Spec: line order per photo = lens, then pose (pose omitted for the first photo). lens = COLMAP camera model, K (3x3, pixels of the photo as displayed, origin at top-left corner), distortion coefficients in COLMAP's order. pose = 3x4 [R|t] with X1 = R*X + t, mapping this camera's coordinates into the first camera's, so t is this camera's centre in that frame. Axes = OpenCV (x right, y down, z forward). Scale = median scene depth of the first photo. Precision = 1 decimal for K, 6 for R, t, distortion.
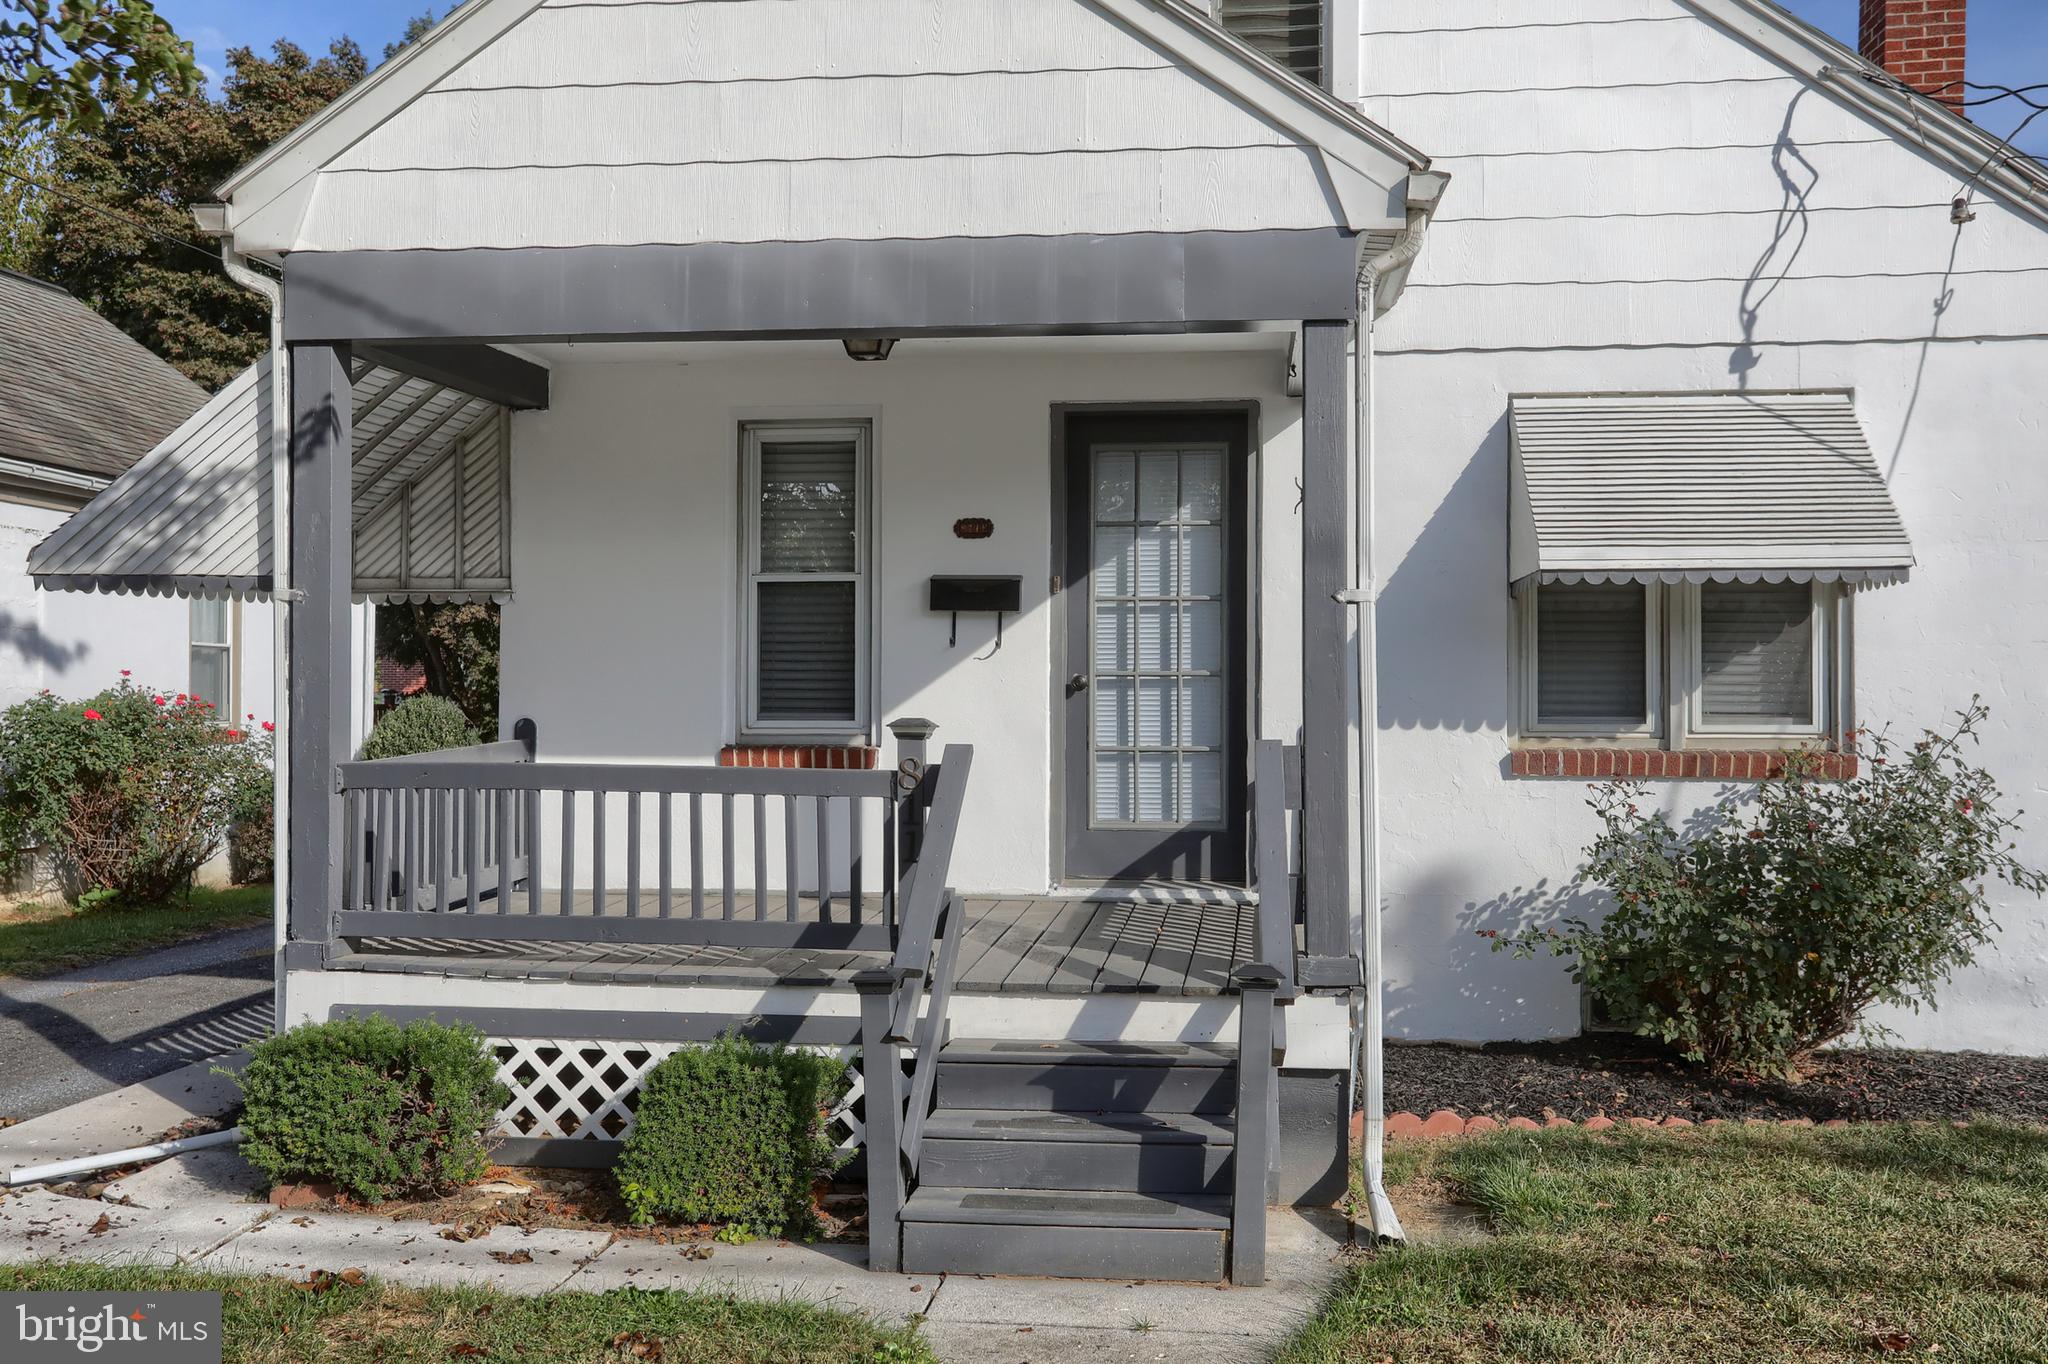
lens RADIAL K [[1721.2, 0, 1027.2], [0, 1721.2, 674.5], [0, 0, 1]] dist [0.003035, 0.030933]
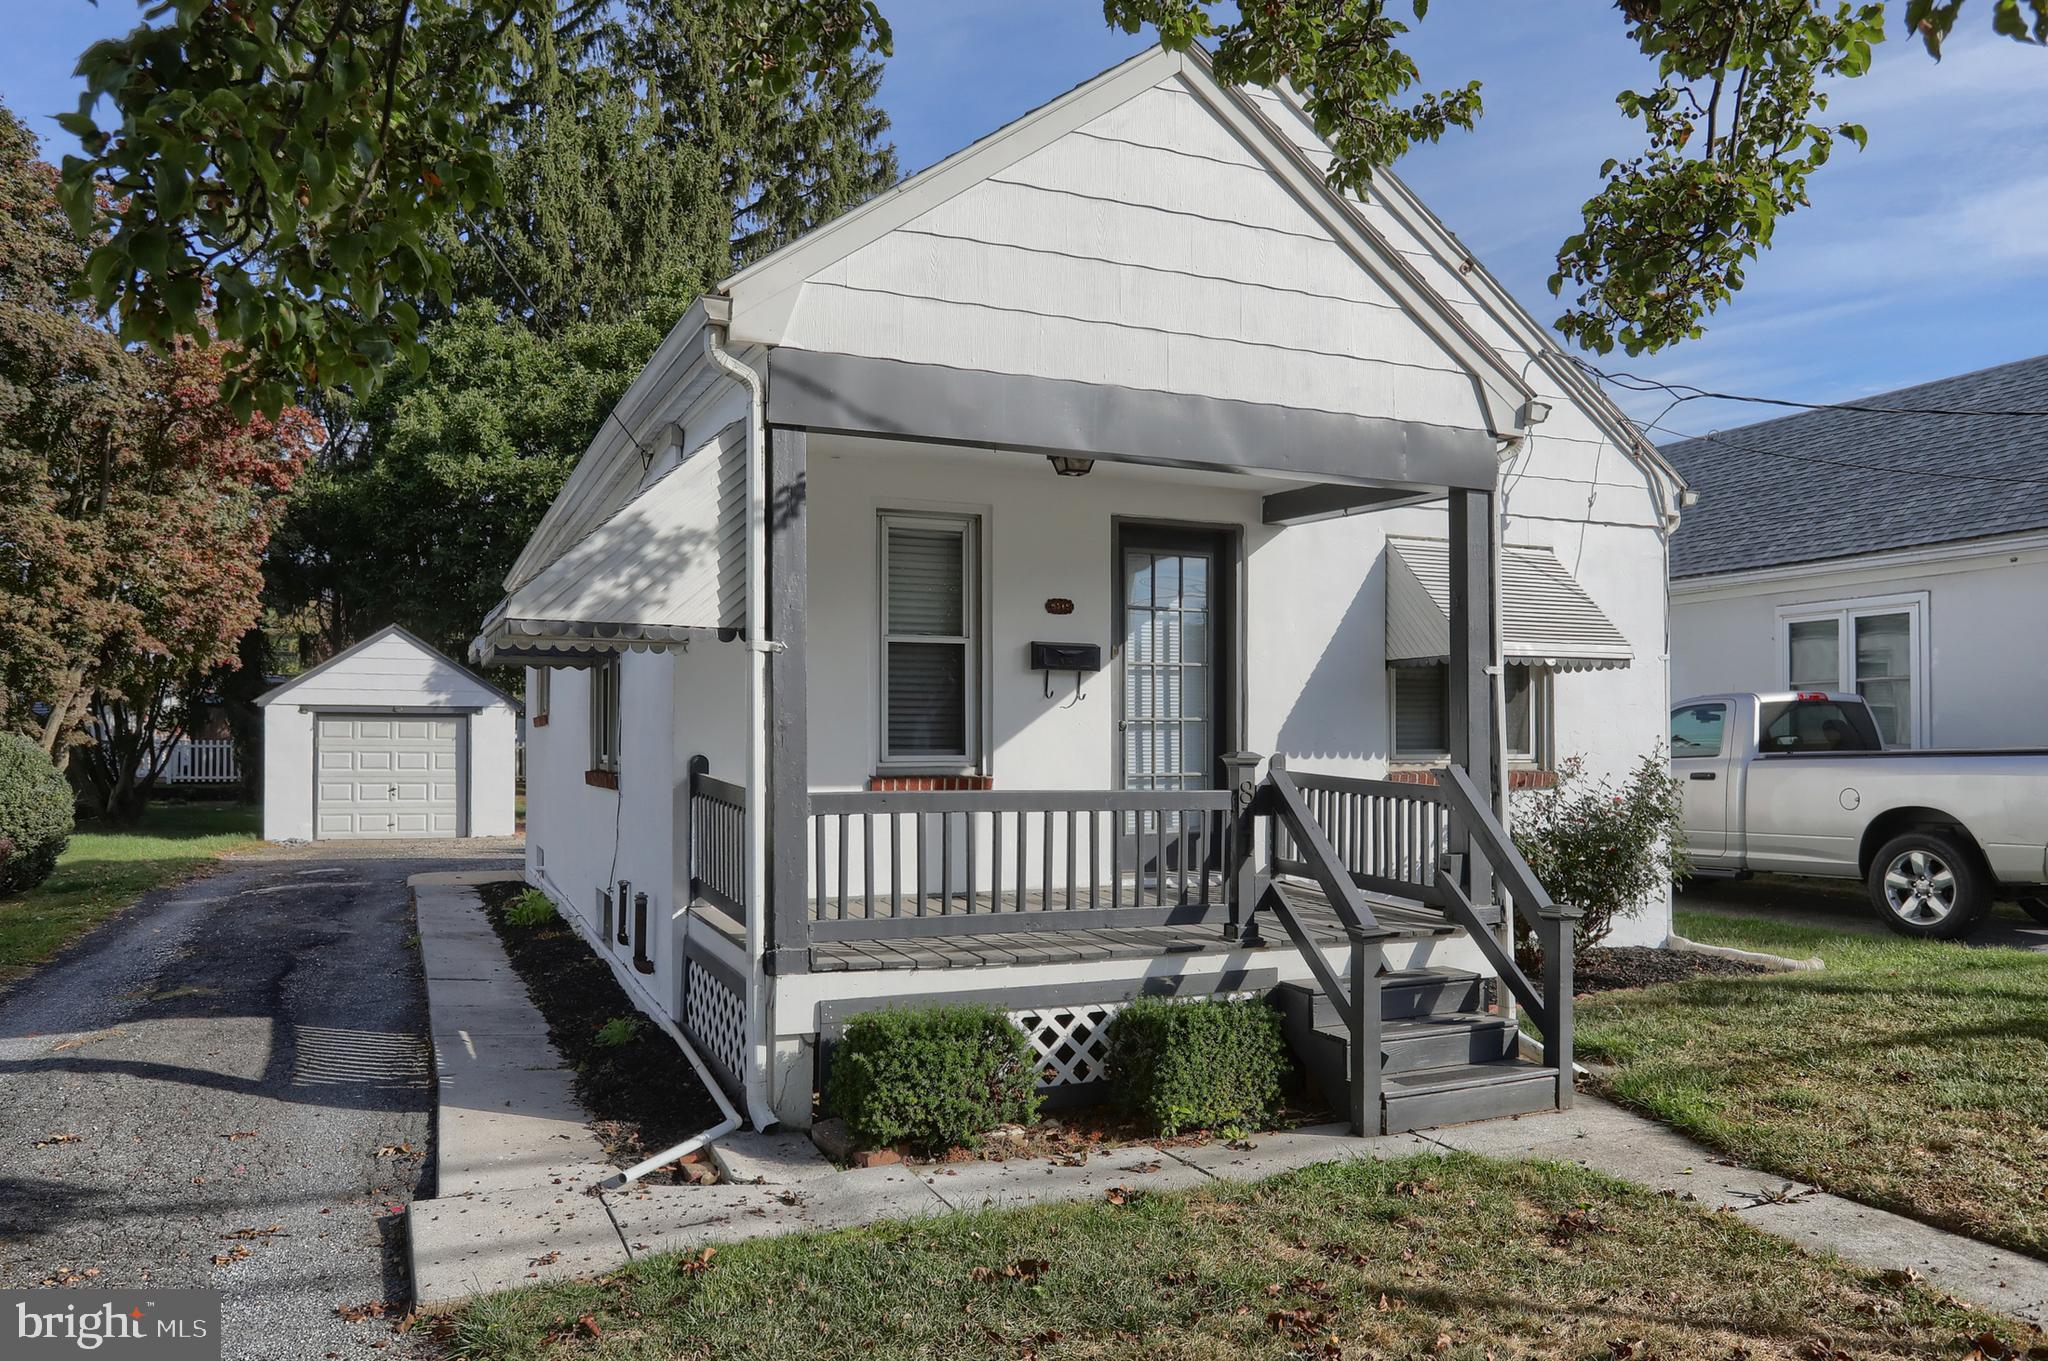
lens RADIAL K [[1420.0, 0, 1051.5], [0, 1420.0, 725.2], [0, 0, 1]] dist [-0.040640, 0.008464]
pose [[0.865138, 0.004371, 0.501515, -0.719389], [-0.007554, 0.999962, 0.004317, 0.000392], [-0.501478, -0.007524, 0.865138, 0.094512]]
